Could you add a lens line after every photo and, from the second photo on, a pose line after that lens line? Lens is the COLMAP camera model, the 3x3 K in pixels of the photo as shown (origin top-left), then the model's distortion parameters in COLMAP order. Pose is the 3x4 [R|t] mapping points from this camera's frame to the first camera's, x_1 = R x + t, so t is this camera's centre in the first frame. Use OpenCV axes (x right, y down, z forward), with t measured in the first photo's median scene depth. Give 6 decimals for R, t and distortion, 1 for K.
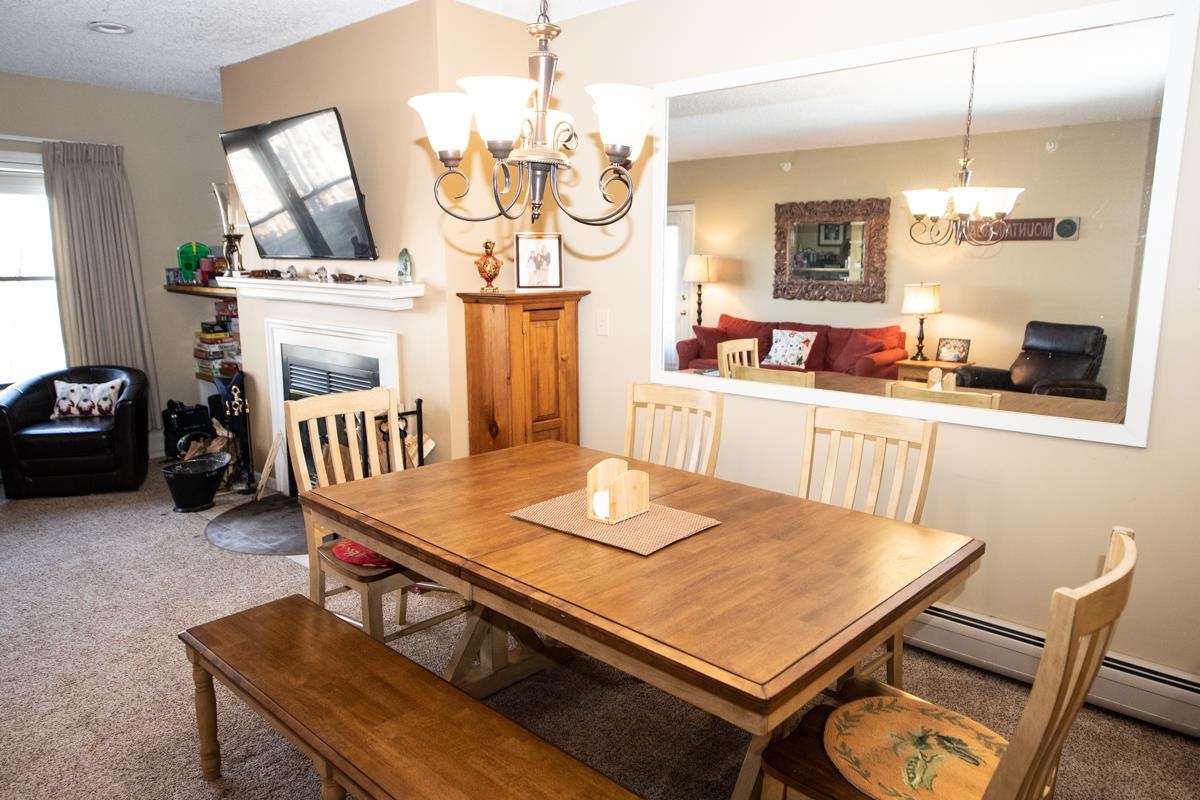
lens RADIAL K [[801.9, 0, 594.7], [0, 801.9, 398.0], [0, 0, 1]] dist [0.020689, 0.000555]
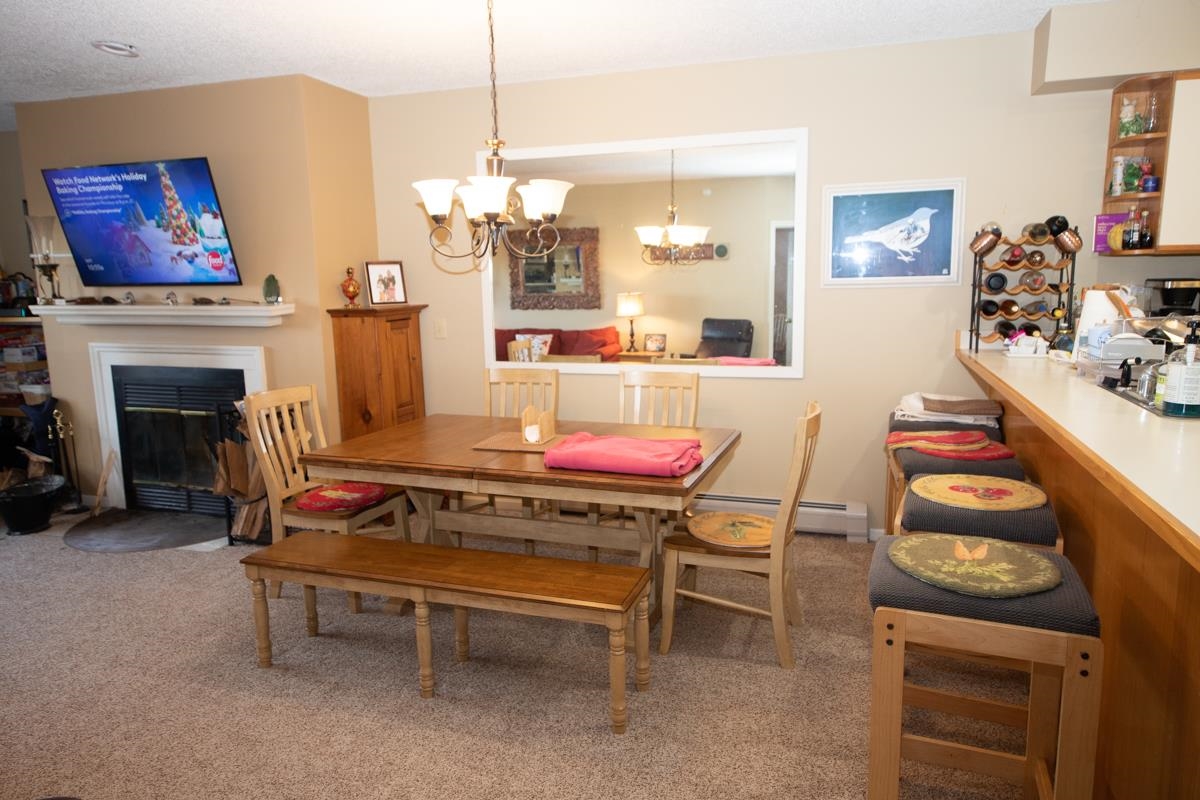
lens RADIAL K [[801.9, 0, 594.7], [0, 801.9, 398.0], [0, 0, 1]] dist [0.020689, 0.000555]
pose [[0.918298, -0.080945, 0.387527, -0.212559], [0.088930, 0.996034, -0.002684, 0.033752], [-0.385773, 0.036928, 0.921854, -0.223987]]
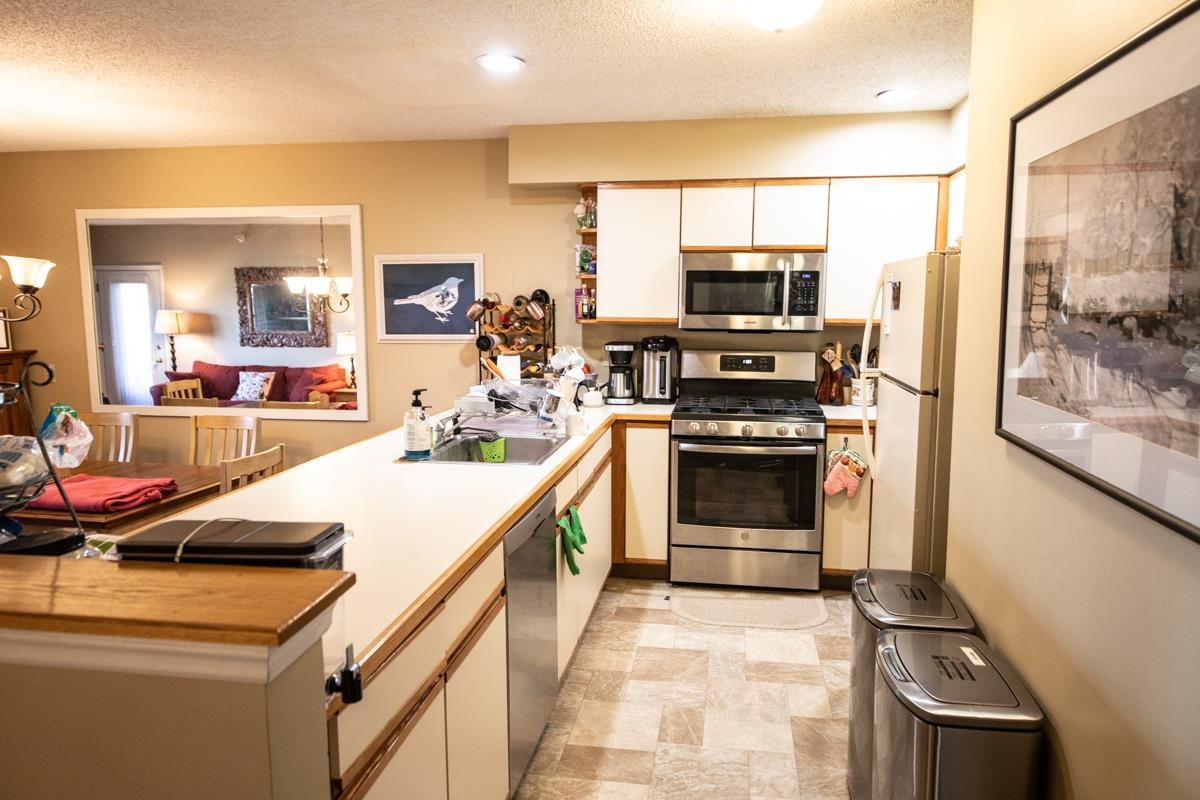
lens RADIAL K [[818.4, 0, 625.1], [0, 818.4, 418.5], [0, 0, 1]] dist [0.021535, 0.001839]
pose [[0.837672, -0.083640, 0.539731, 0.047384], [0.096674, 0.995307, 0.004199, 0.053988], [-0.537549, 0.048661, 0.841827, -0.534646]]
